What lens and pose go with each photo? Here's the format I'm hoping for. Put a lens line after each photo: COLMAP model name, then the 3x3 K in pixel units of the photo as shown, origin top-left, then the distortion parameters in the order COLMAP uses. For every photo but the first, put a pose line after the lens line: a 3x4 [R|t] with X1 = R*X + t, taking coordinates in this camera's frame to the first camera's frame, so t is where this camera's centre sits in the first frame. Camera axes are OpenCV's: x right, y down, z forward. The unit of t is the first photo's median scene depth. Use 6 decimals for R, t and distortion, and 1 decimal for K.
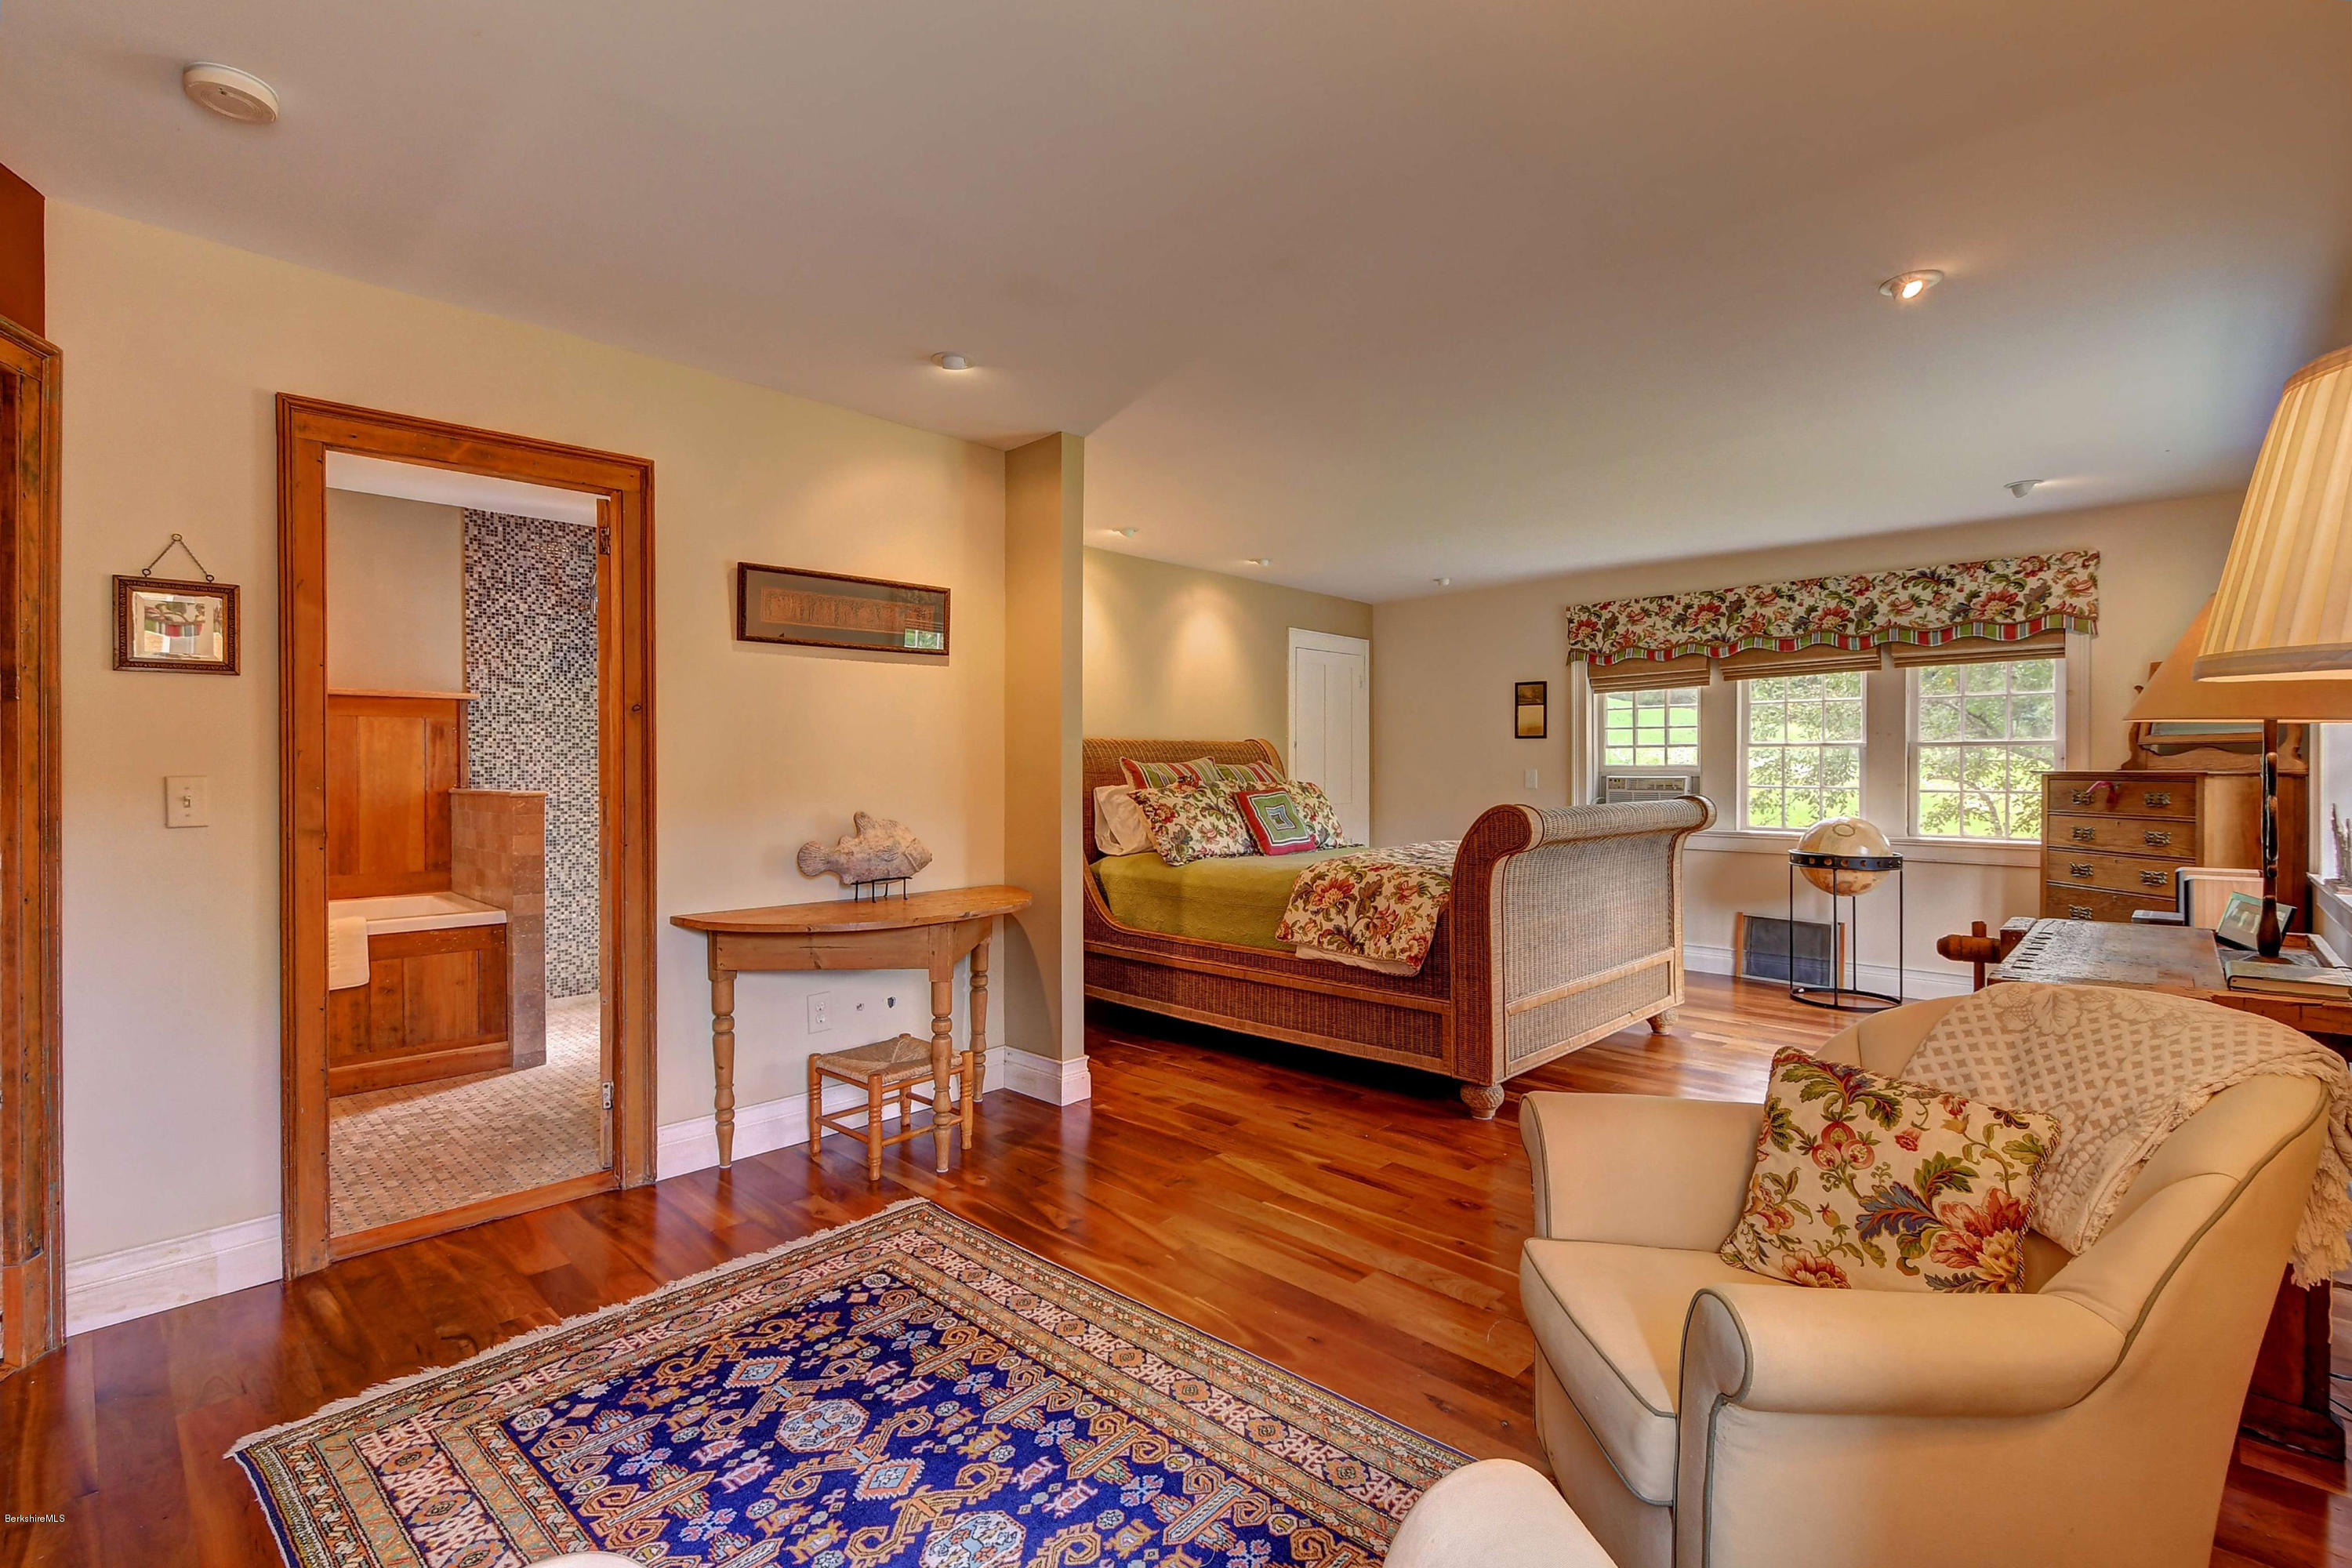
lens RADIAL K [[1082.7, 0, 1176.0], [0, 1082.7, 784.0], [0, 0, 1]] dist [-0.016198, -0.000275]
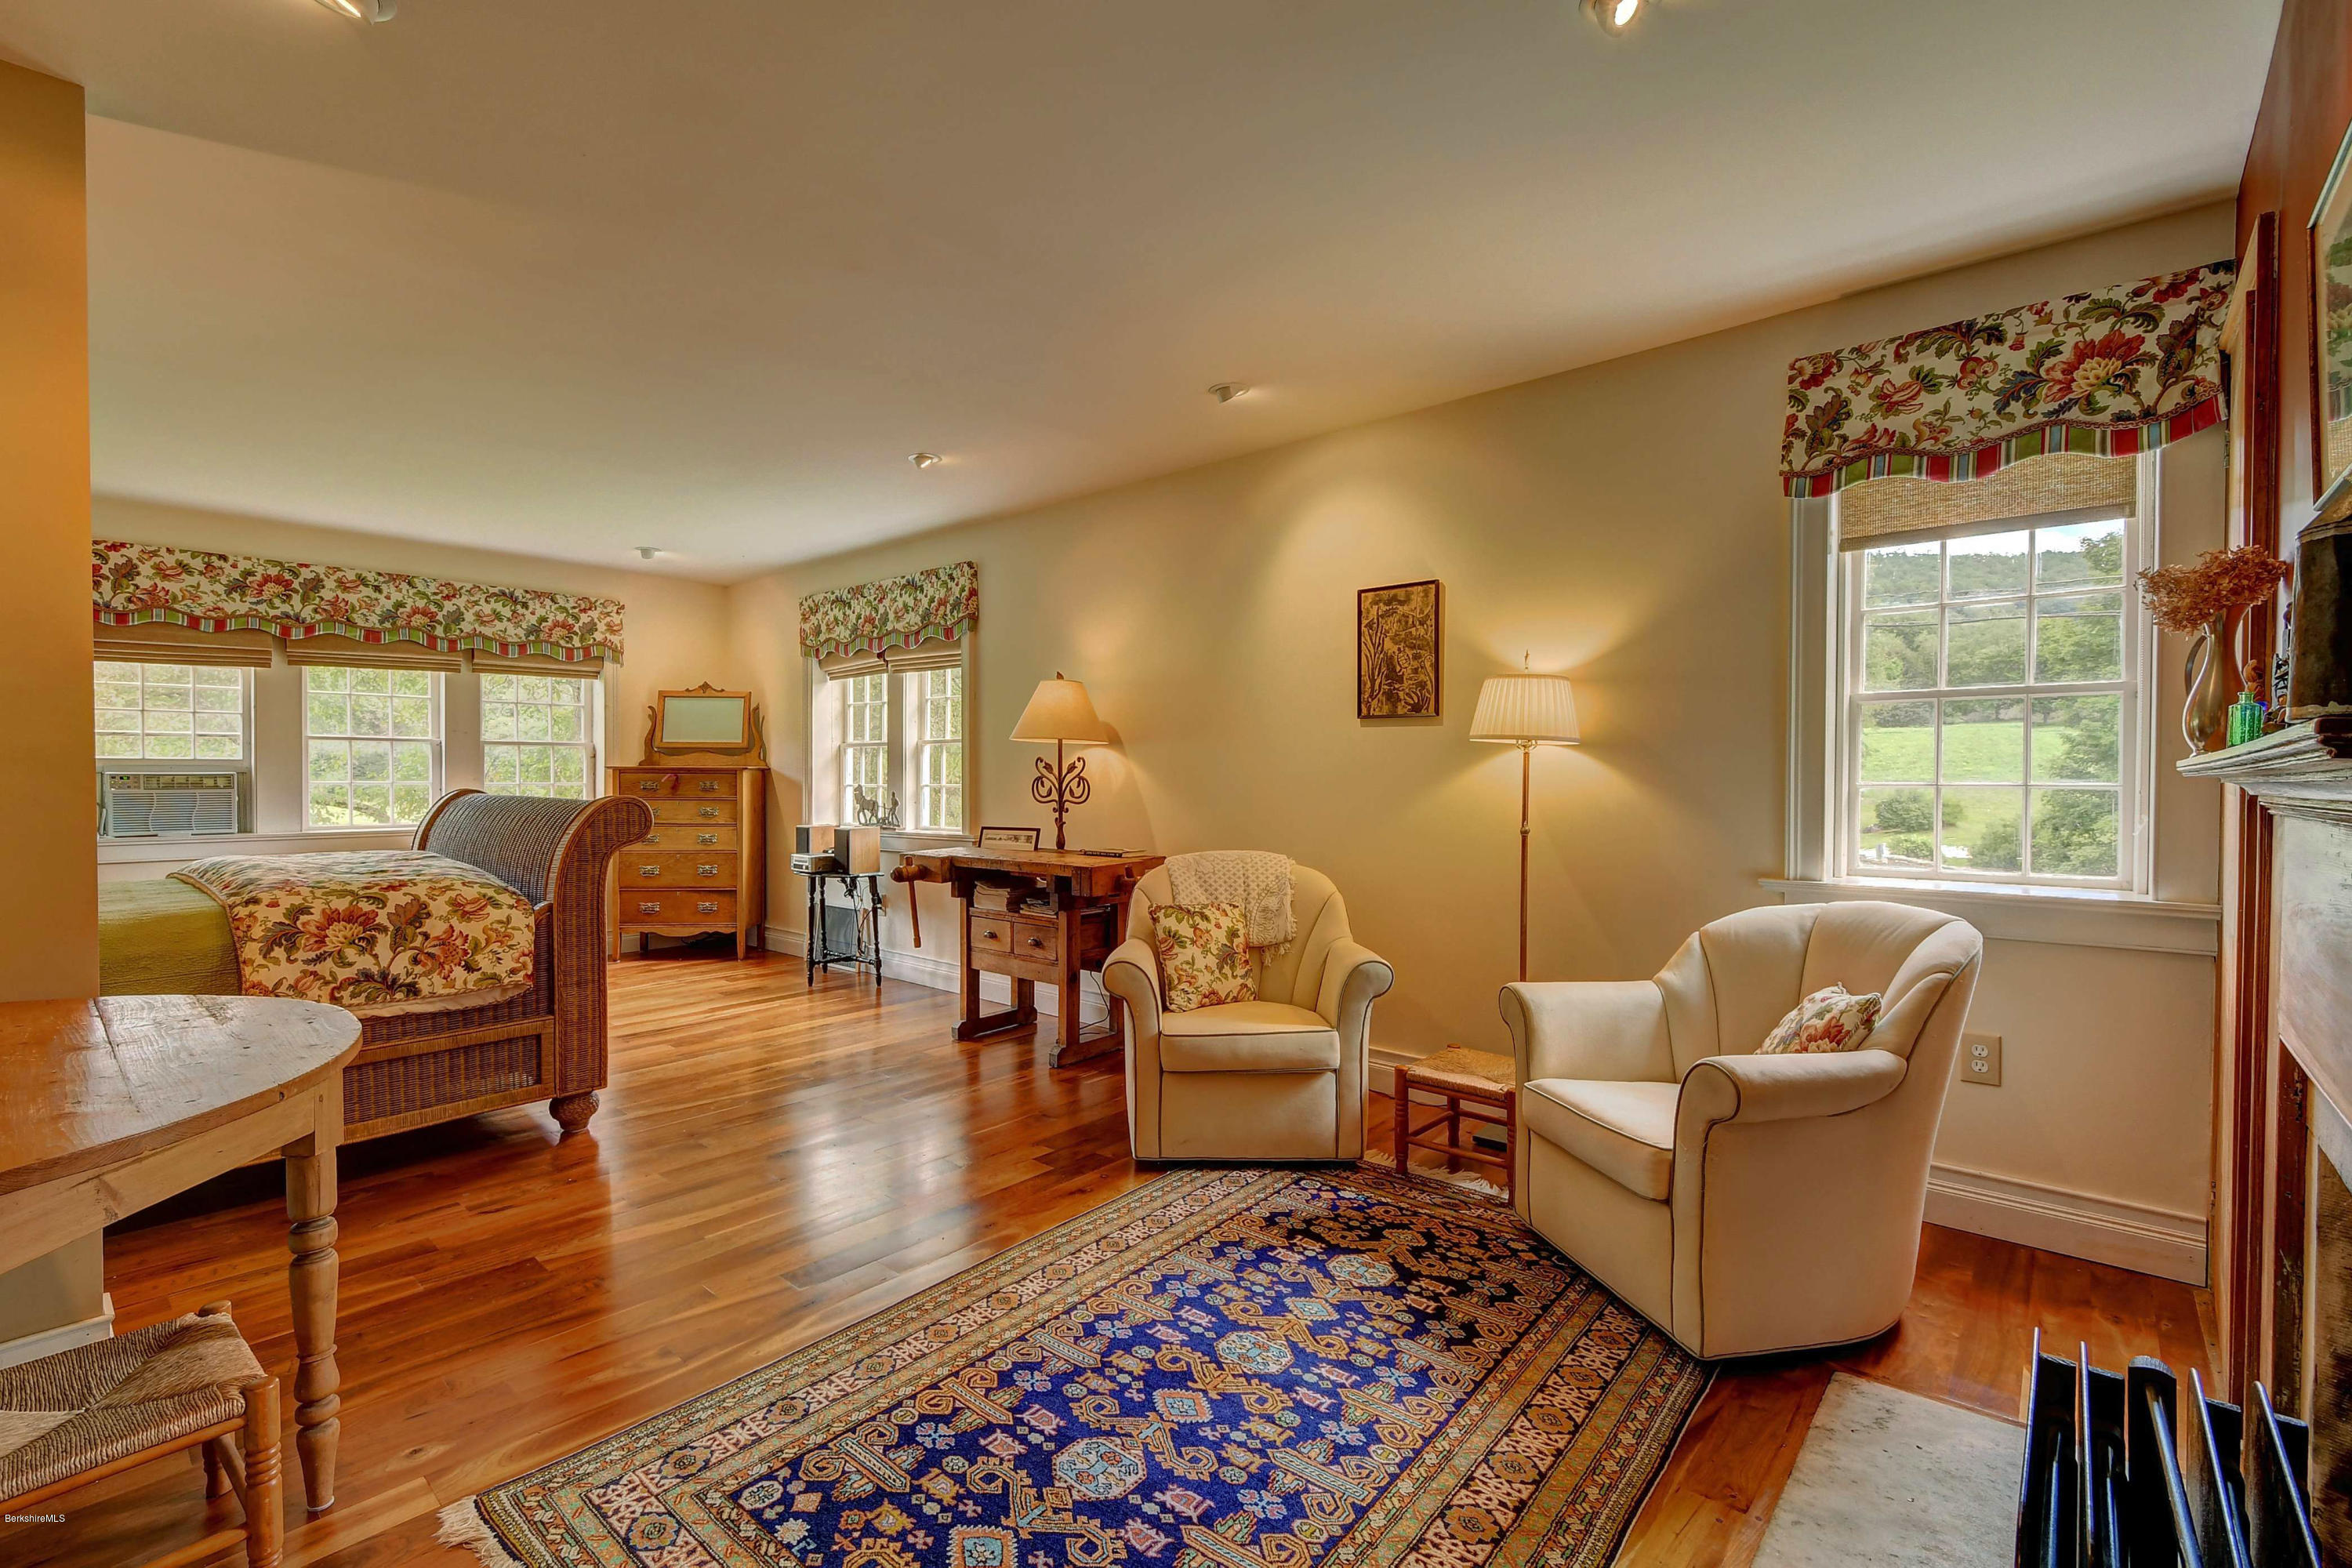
lens RADIAL K [[1049.1, 0, 1170.8], [0, 1049.1, 758.3], [0, 0, 1]] dist [0.025638, -0.017981]
pose [[-0.059508, 0.012385, 0.998151, -1.081081], [0.010044, 0.999880, -0.011808, -0.000930], [-0.998177, 0.009323, -0.059626, 0.855995]]
